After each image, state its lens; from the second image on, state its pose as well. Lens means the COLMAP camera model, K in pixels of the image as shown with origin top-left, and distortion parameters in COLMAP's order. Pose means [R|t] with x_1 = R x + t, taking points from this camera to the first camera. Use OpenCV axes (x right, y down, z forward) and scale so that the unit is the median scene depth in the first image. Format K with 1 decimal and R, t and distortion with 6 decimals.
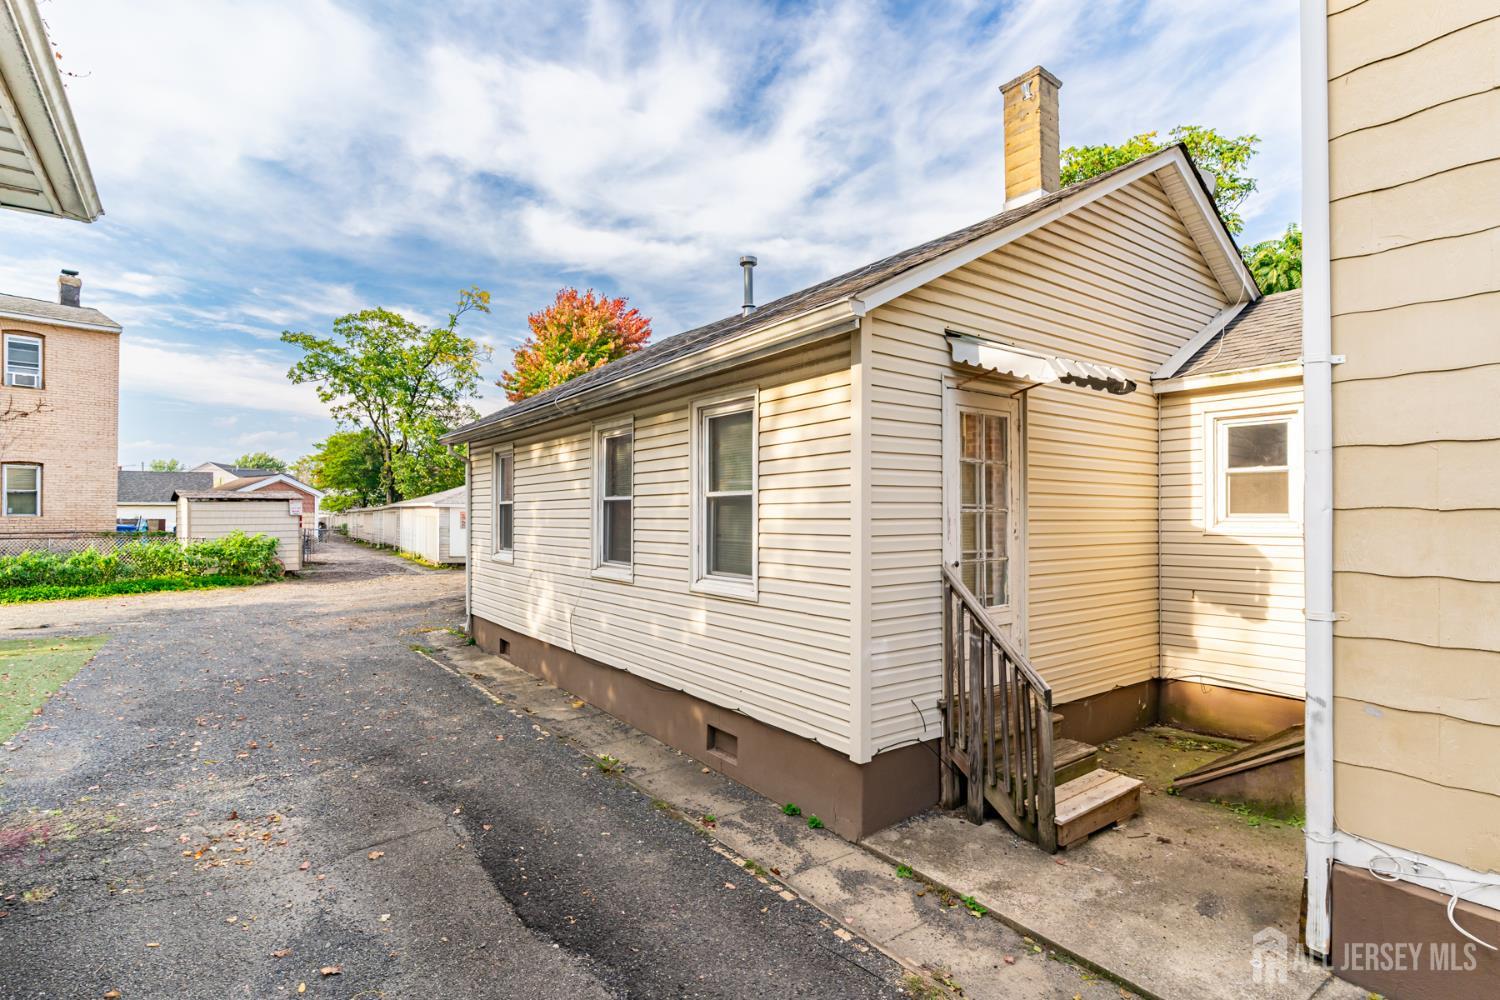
lens RADIAL K [[729.4, 0, 736.5], [0, 729.4, 501.6], [0, 0, 1]] dist [0.002897, -0.001558]
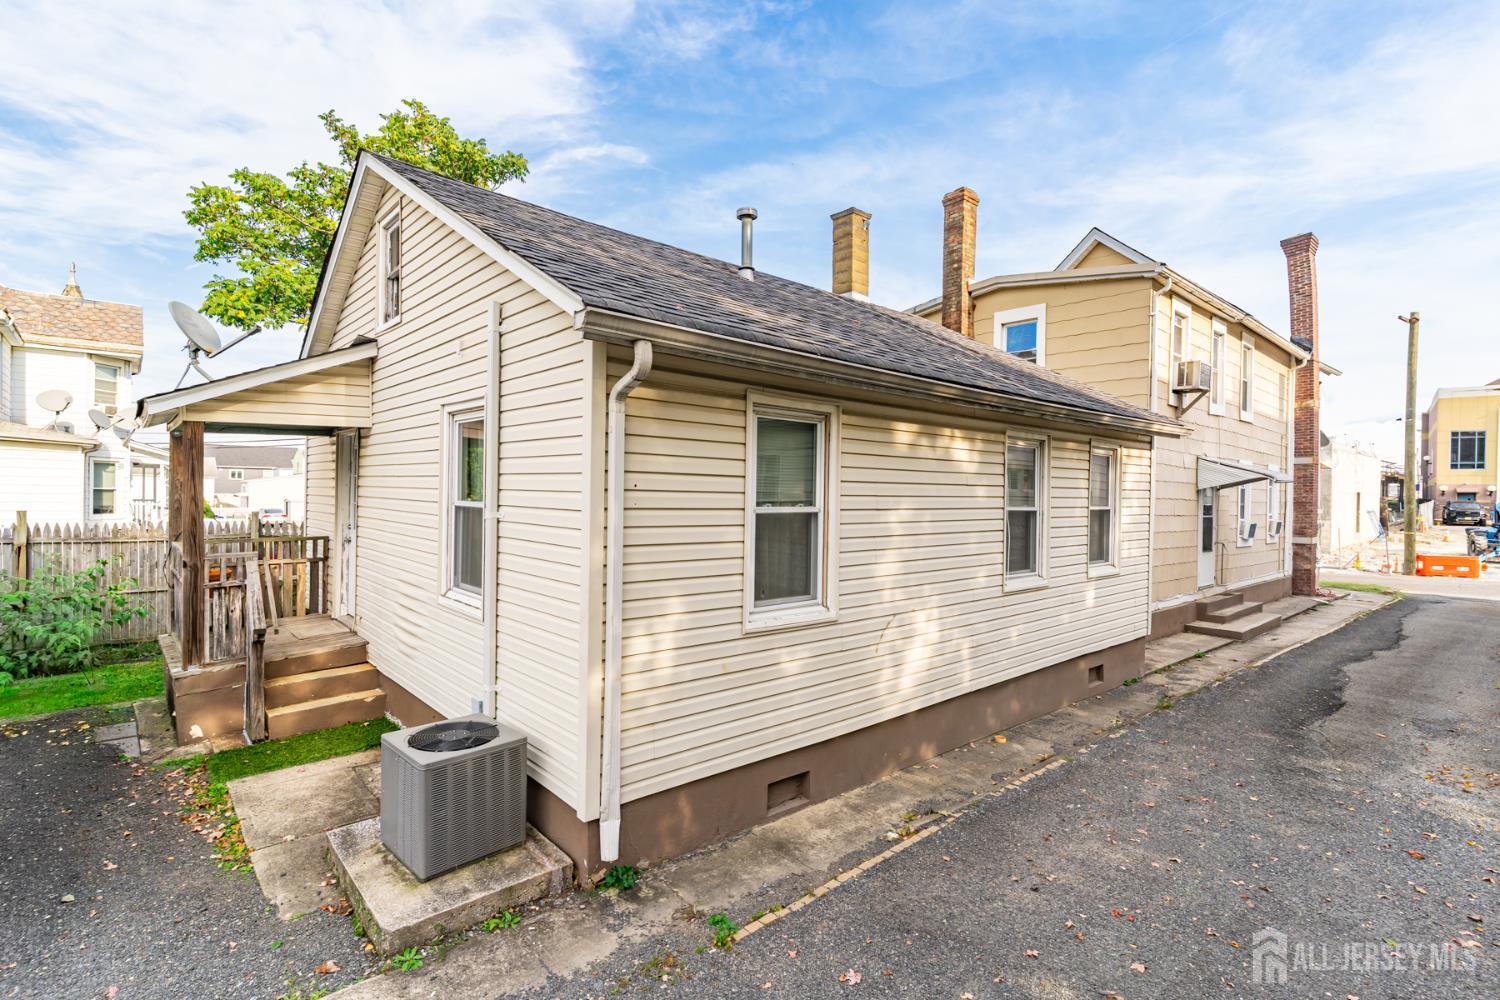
lens RADIAL K [[729.4, 0, 736.7], [0, 729.4, 499.4], [0, 0, 1]] dist [0.002897, -0.001558]
pose [[-0.103219, -0.005242, 0.994645, -1.120120], [-0.029101, 0.999574, 0.002248, -0.008171], [-0.994233, -0.028713, -0.103328, 1.487000]]
